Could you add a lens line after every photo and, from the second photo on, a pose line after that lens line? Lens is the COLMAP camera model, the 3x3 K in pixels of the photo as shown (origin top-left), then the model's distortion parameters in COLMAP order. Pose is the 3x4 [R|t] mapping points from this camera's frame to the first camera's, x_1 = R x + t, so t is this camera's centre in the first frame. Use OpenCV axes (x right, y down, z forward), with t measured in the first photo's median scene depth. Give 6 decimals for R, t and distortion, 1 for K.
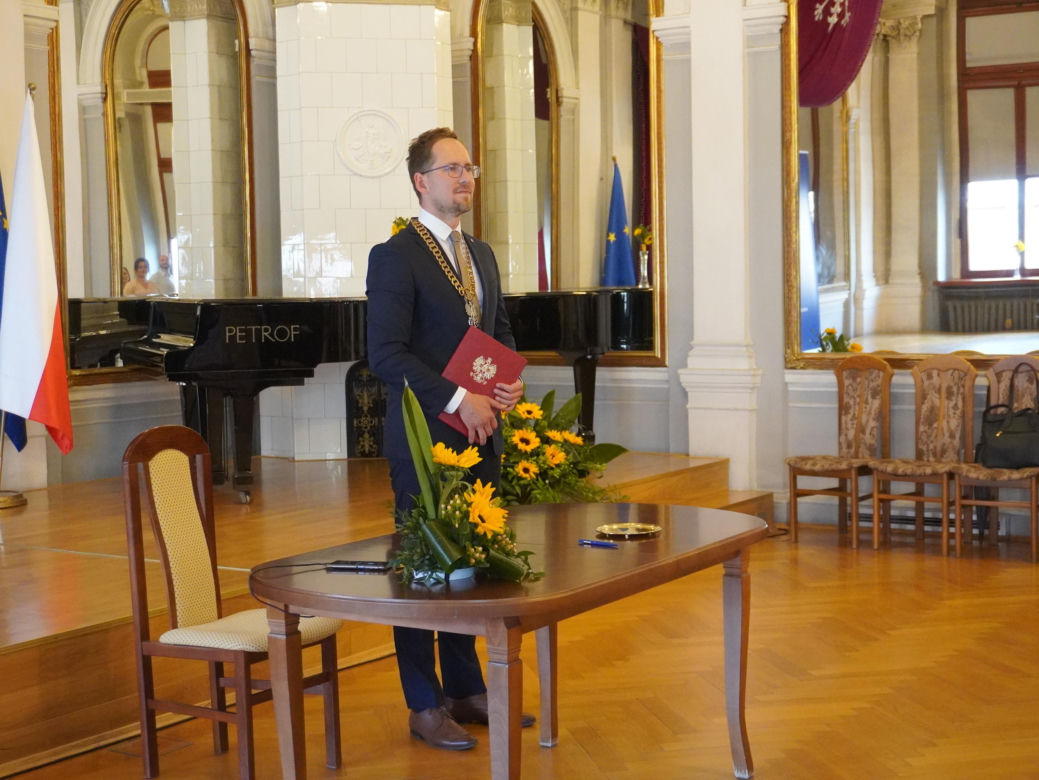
lens RADIAL K [[1620.2, 0, 519.6], [0, 1620.2, 379.0], [0, 0, 1]] dist [0.005247, 0.016209]
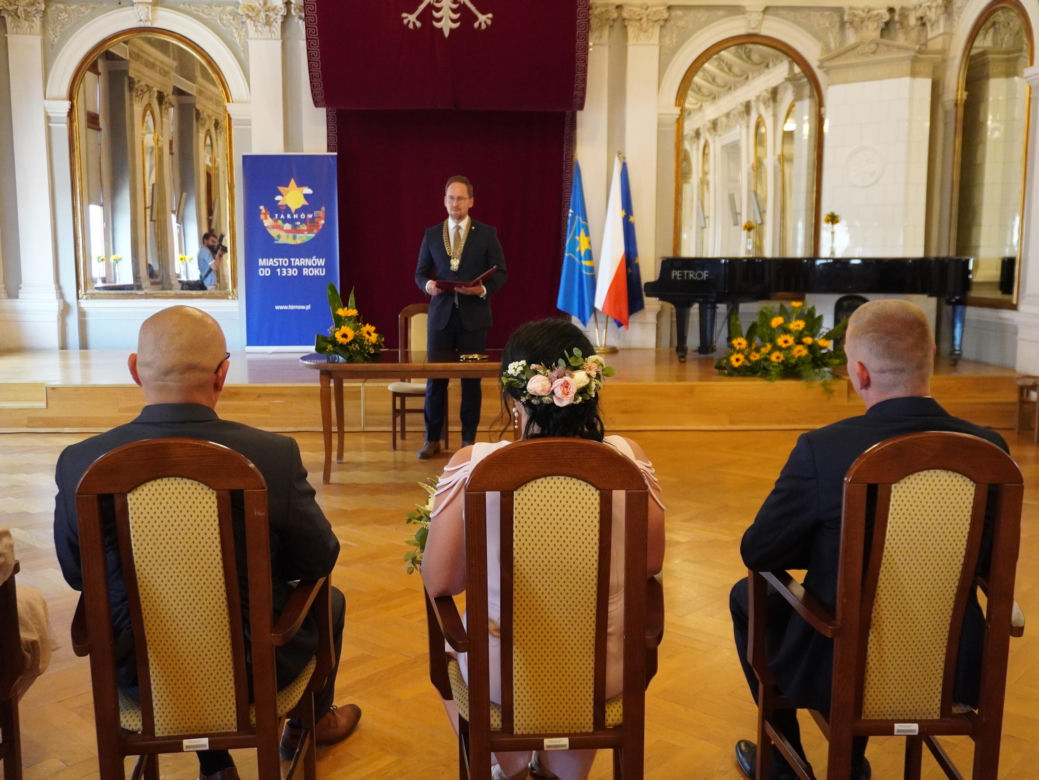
lens RADIAL K [[1044.8, 0, 516.1], [0, 1044.8, 389.5], [0, 0, 1]] dist [0.007293, 0.012015]
pose [[0.590128, 0.122058, -0.798029, 0.615235], [-0.059746, 0.992397, 0.107605, -0.012167], [0.805096, -0.015821, 0.592934, 0.073211]]
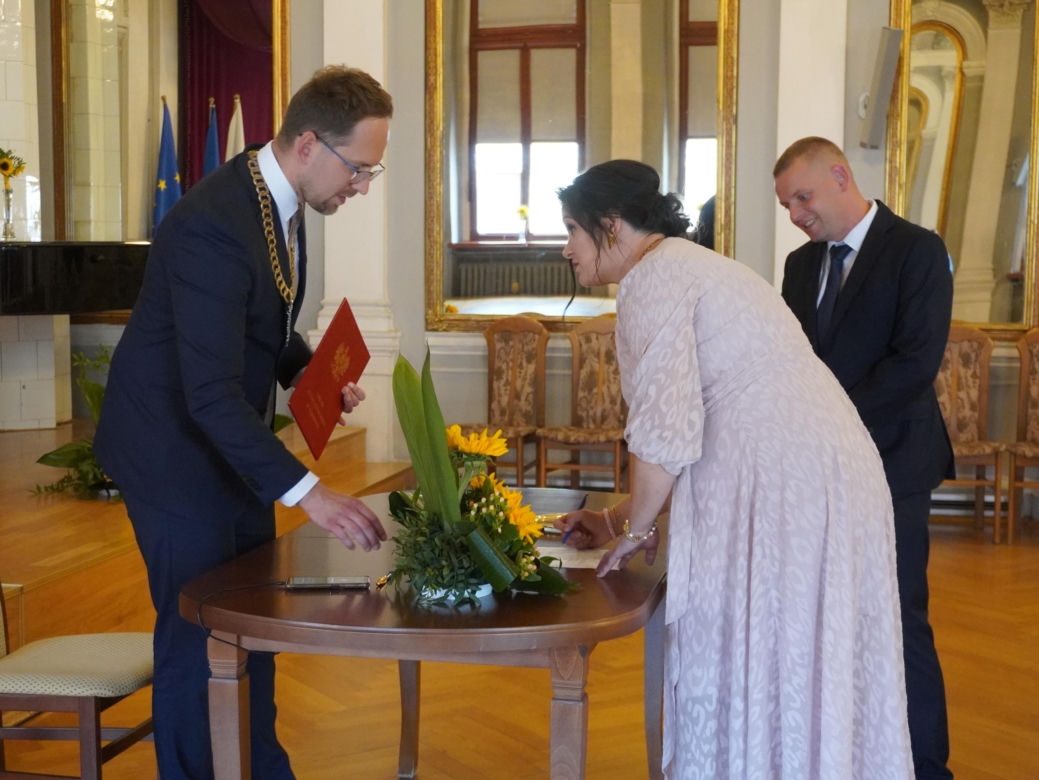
lens RADIAL K [[1636.1, 0, 523.7], [0, 1636.1, 391.0], [0, 0, 1]] dist [-0.007249, 0.035286]
pose [[0.932743, -0.007208, 0.360470, -0.123507], [-0.003915, 0.999539, 0.030117, -0.000296], [-0.360521, -0.029503, 0.932285, 0.101730]]
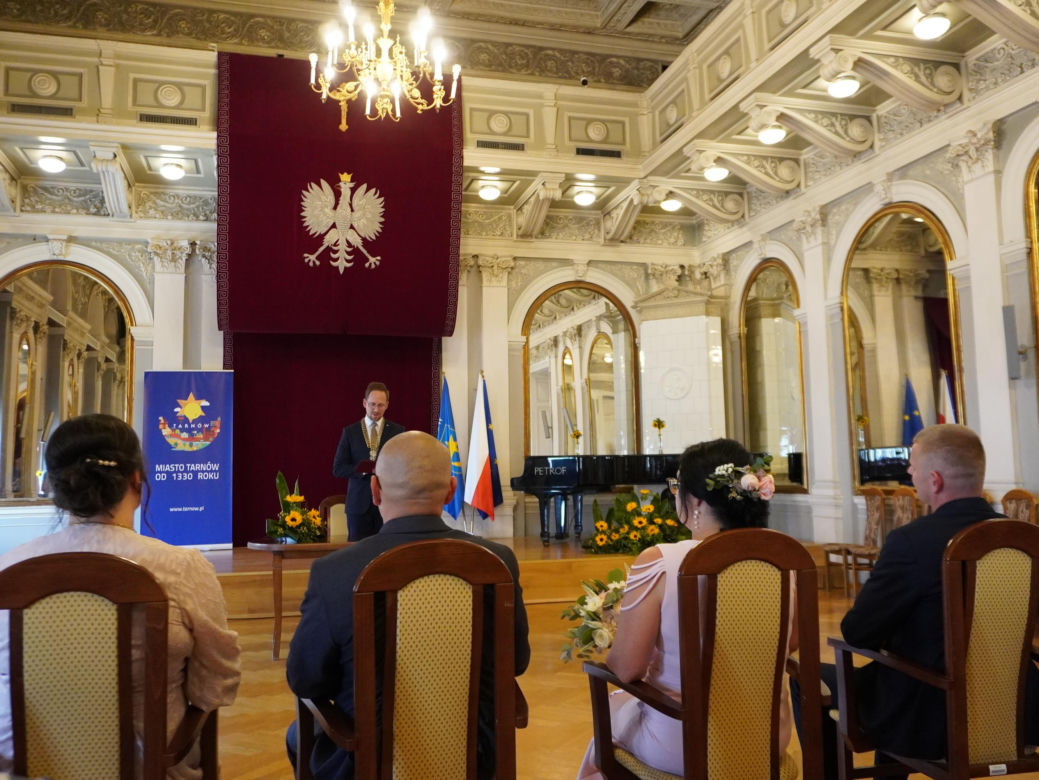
lens RADIAL K [[918.0, 0, 521.3], [0, 918.0, 388.7], [0, 0, 1]] dist [-0.029597, 0.027860]
pose [[0.752318, -0.054817, -0.656516, 0.561247], [-0.036054, 0.991613, -0.124112, 0.016008], [0.657813, 0.117042, 0.744032, -0.007157]]
